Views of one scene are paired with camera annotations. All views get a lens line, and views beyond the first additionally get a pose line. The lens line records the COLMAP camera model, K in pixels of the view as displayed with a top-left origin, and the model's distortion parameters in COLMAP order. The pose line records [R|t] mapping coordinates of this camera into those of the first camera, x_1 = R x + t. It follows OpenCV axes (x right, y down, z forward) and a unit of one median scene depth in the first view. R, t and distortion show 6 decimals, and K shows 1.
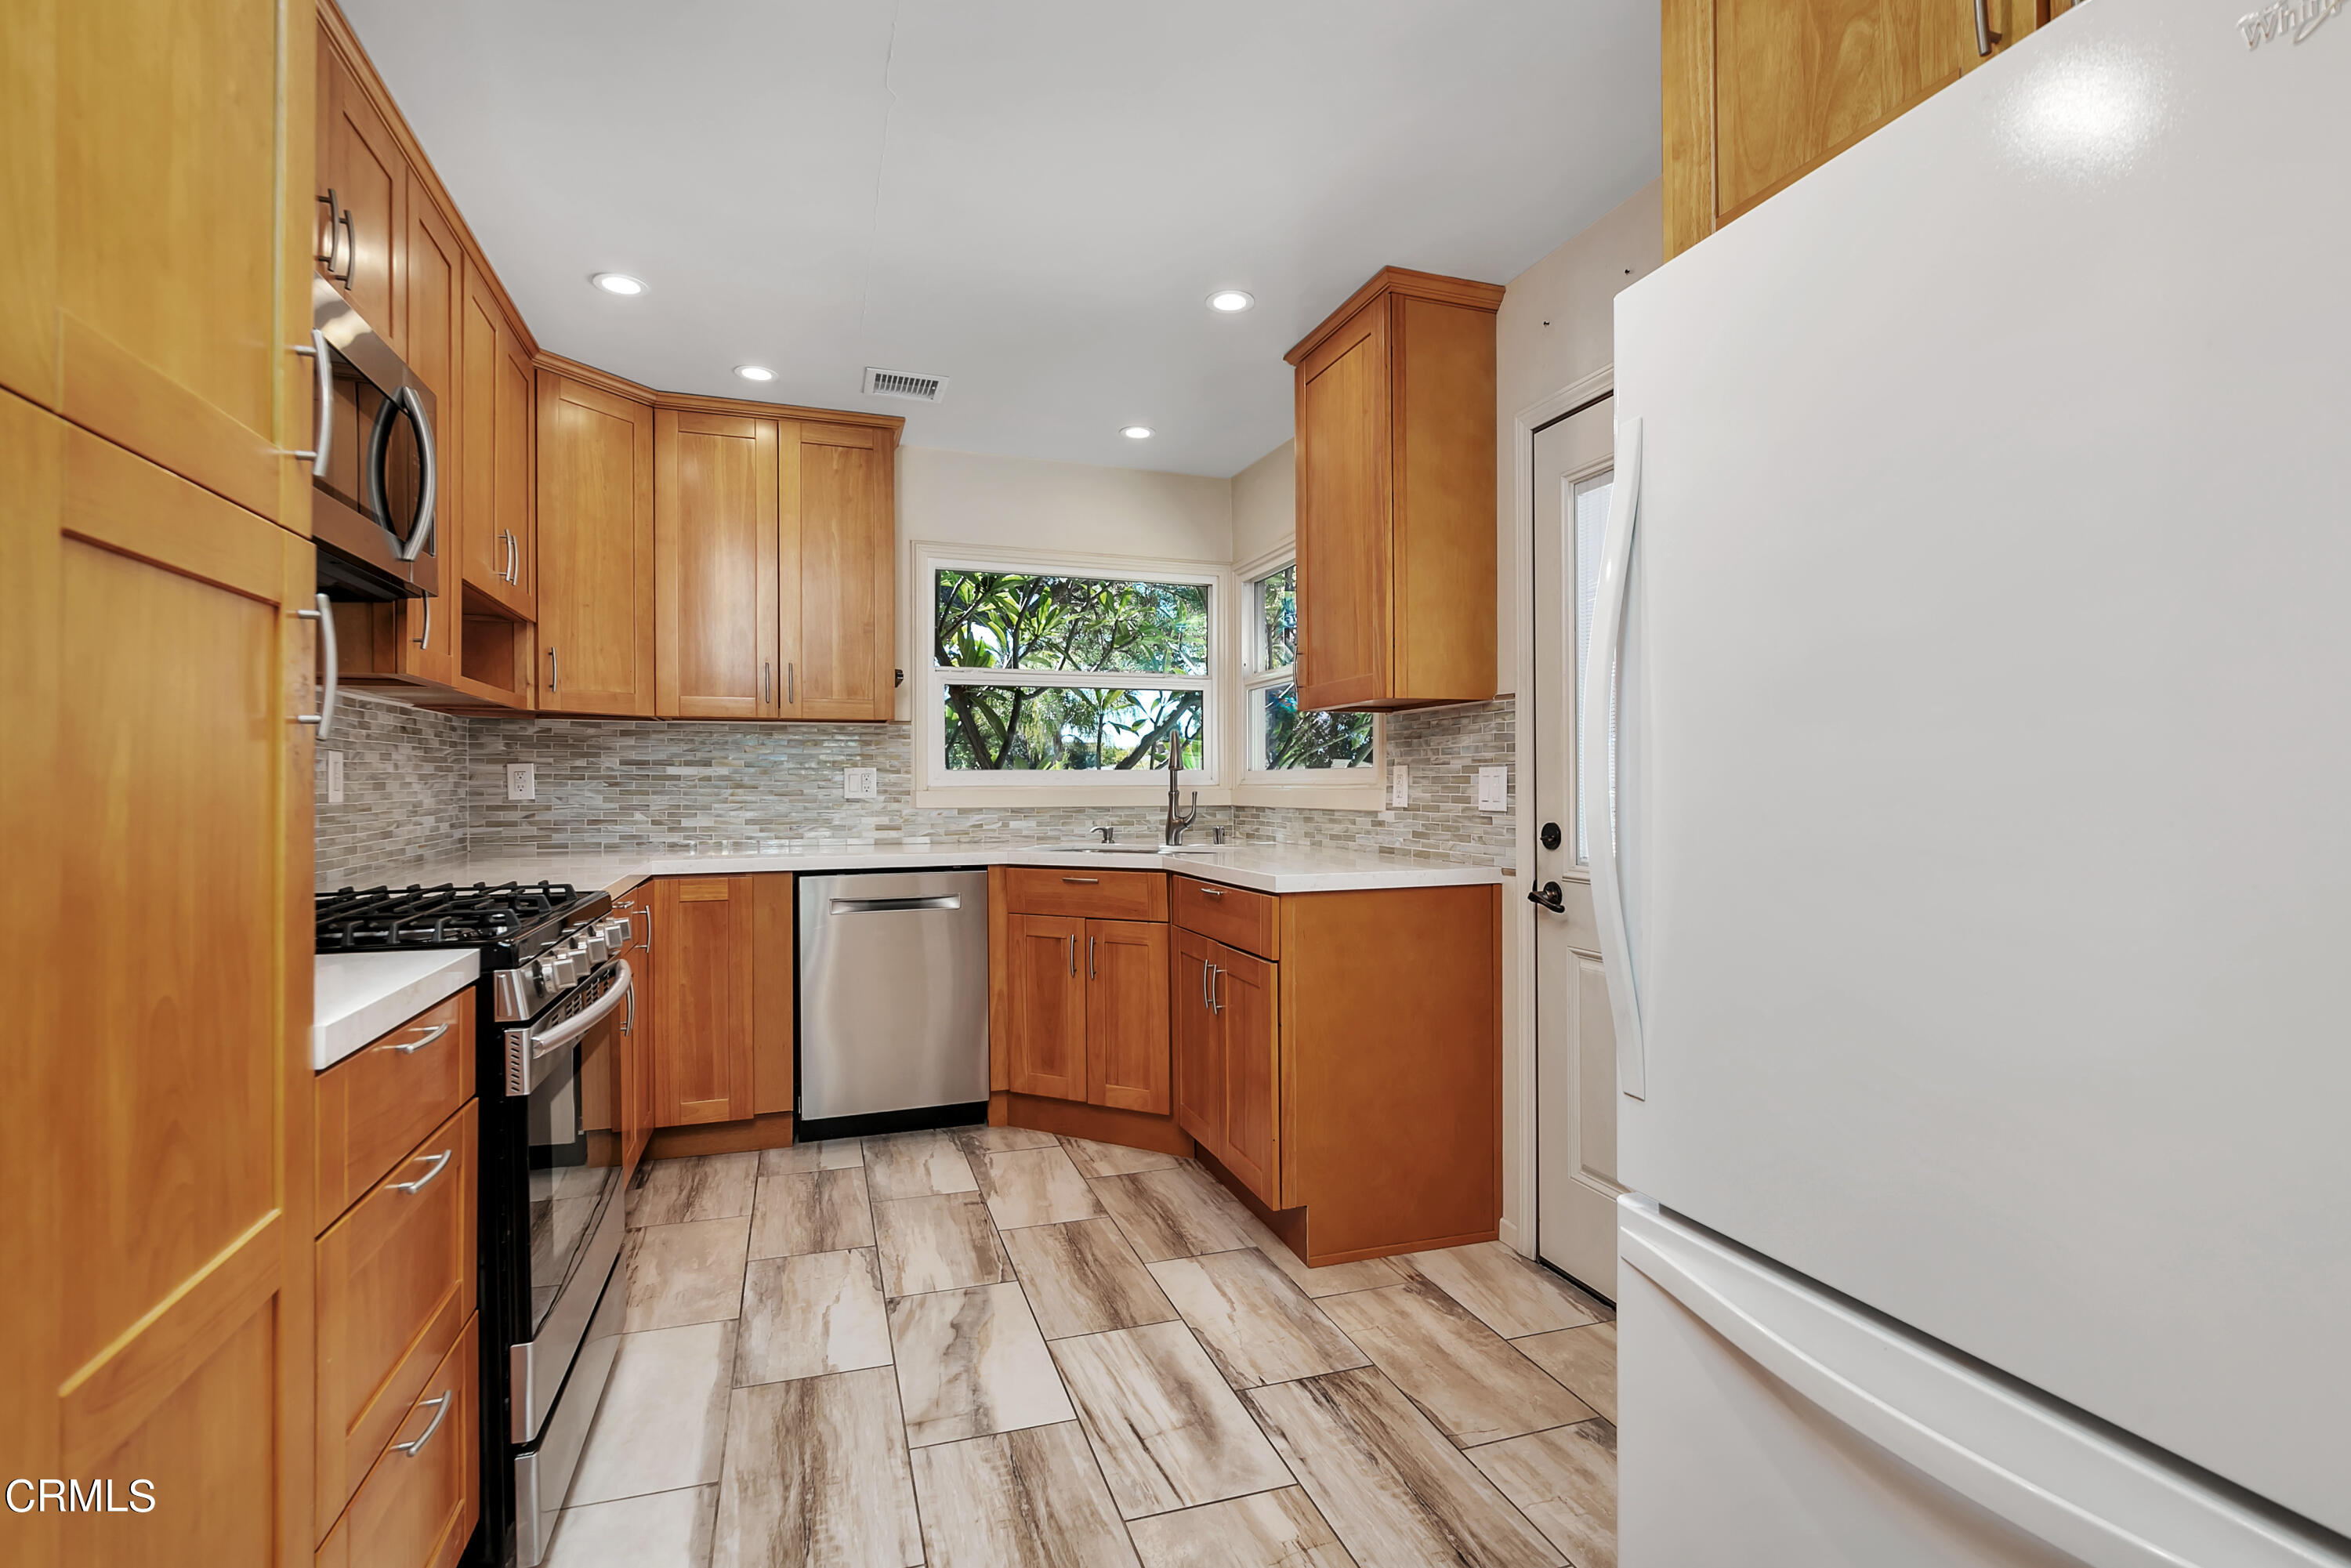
lens RADIAL K [[1112.0, 0, 1184.4], [0, 1112.0, 791.3], [0, 0, 1]] dist [0.001010, 0.000063]
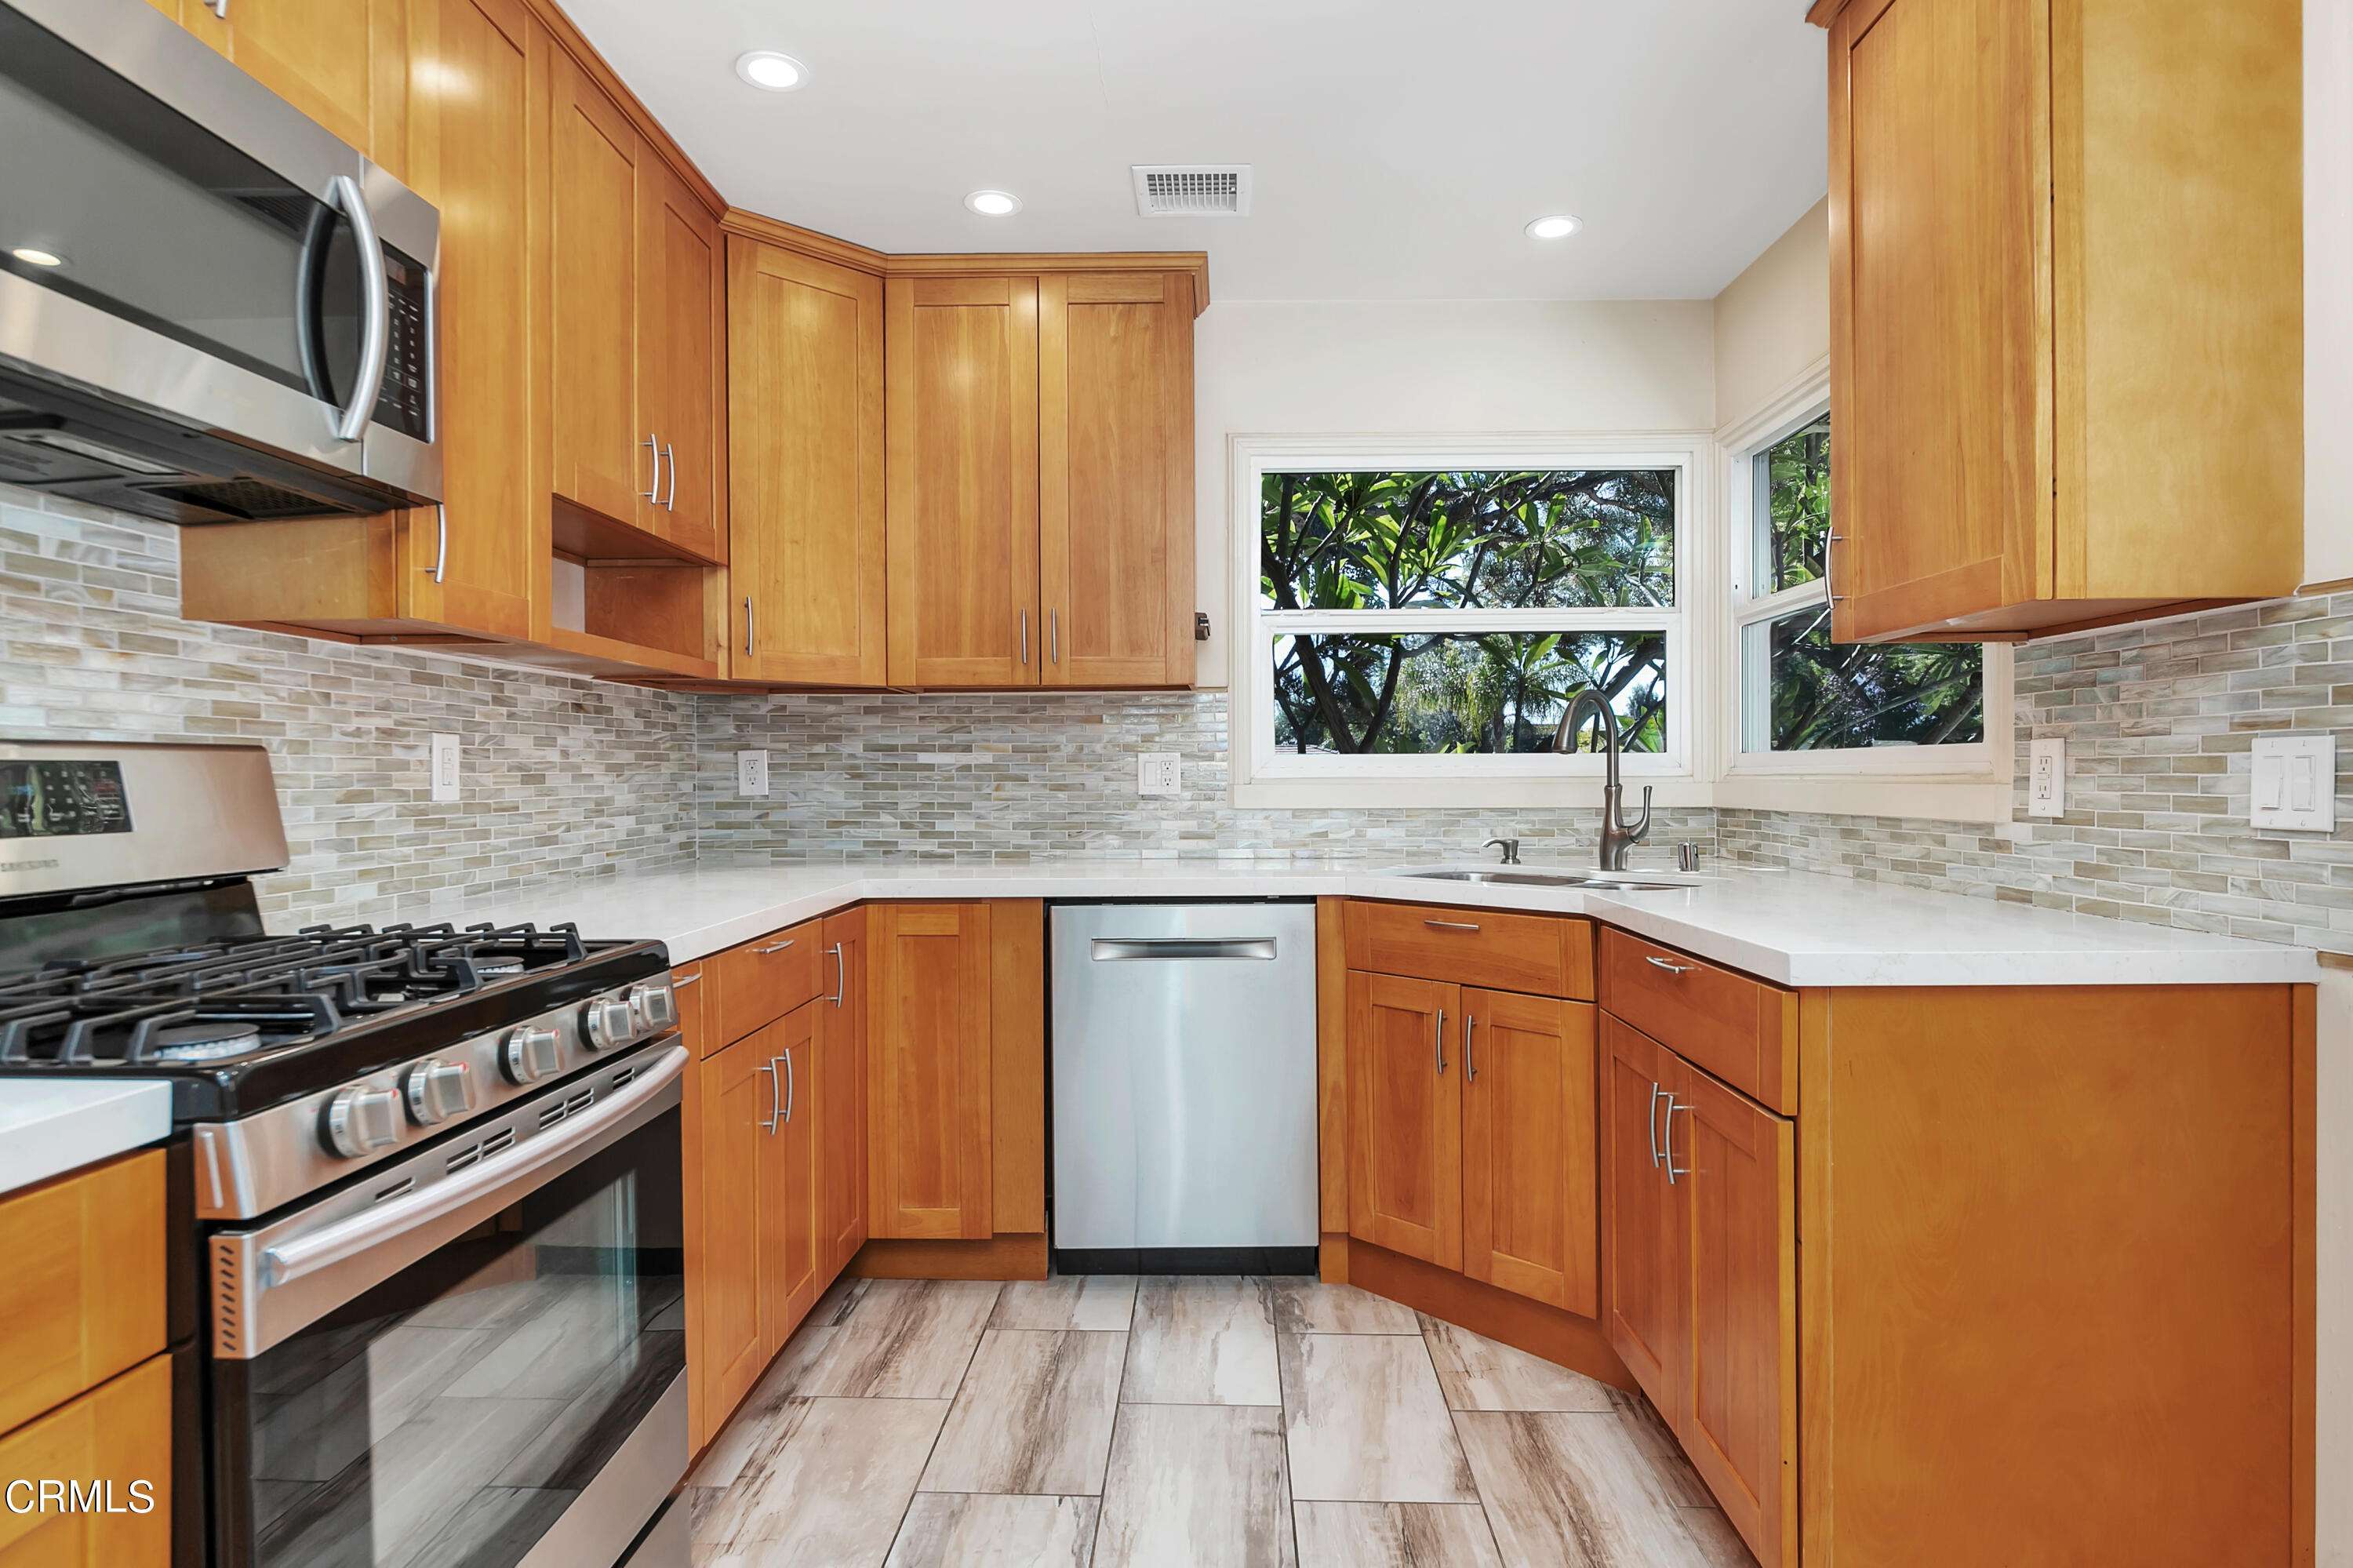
lens RADIAL K [[1281.8, 0, 1185.1], [0, 1281.8, 786.8], [0, 0, 1]] dist [-0.002188, -0.001412]
pose [[0.936647, 0.001436, -0.350271, 0.021273], [-0.000287, 0.999994, 0.003333, -0.001991], [0.350274, -0.003021, 0.936642, 0.271493]]
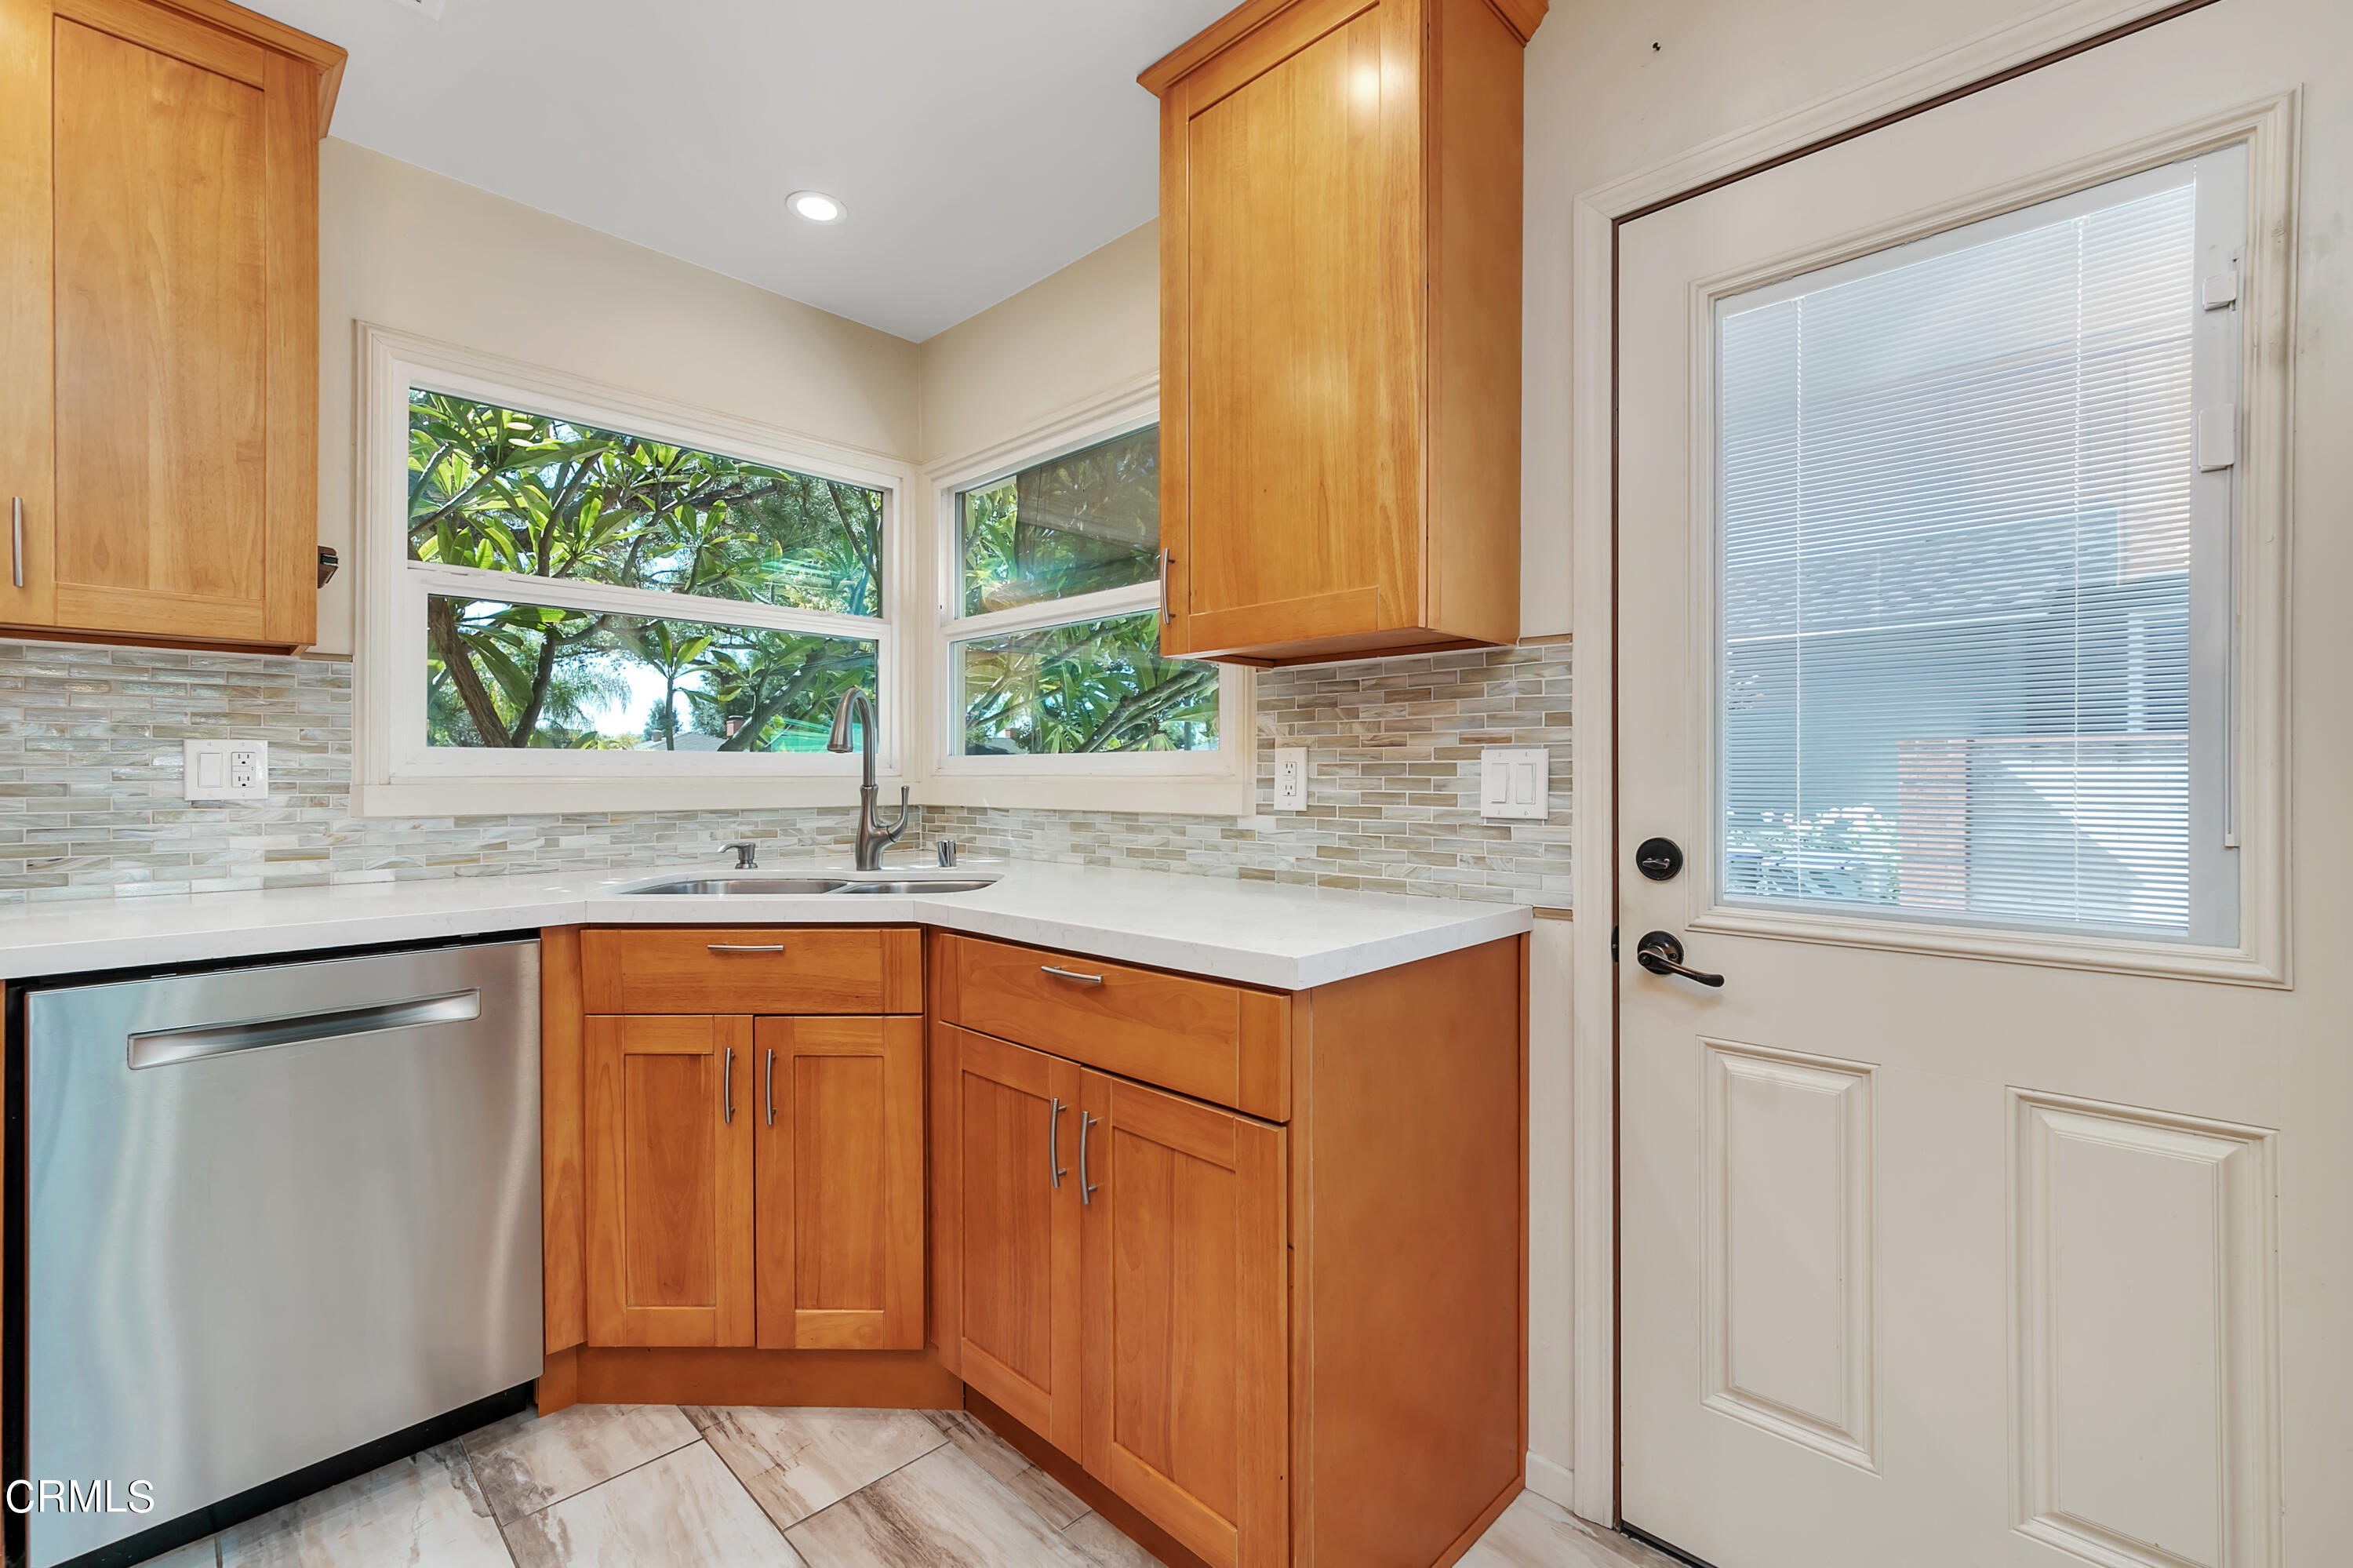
lens RADIAL K [[1011.4, 0, 1181.5], [0, 1011.4, 773.9], [0, 0, 1]] dist [-0.006363, 0.002039]
pose [[0.893138, 0.003640, 0.449767, -0.132348], [-0.000424, 0.999974, -0.007252, -0.002981], [-0.449782, 0.006286, 0.893116, 0.478310]]
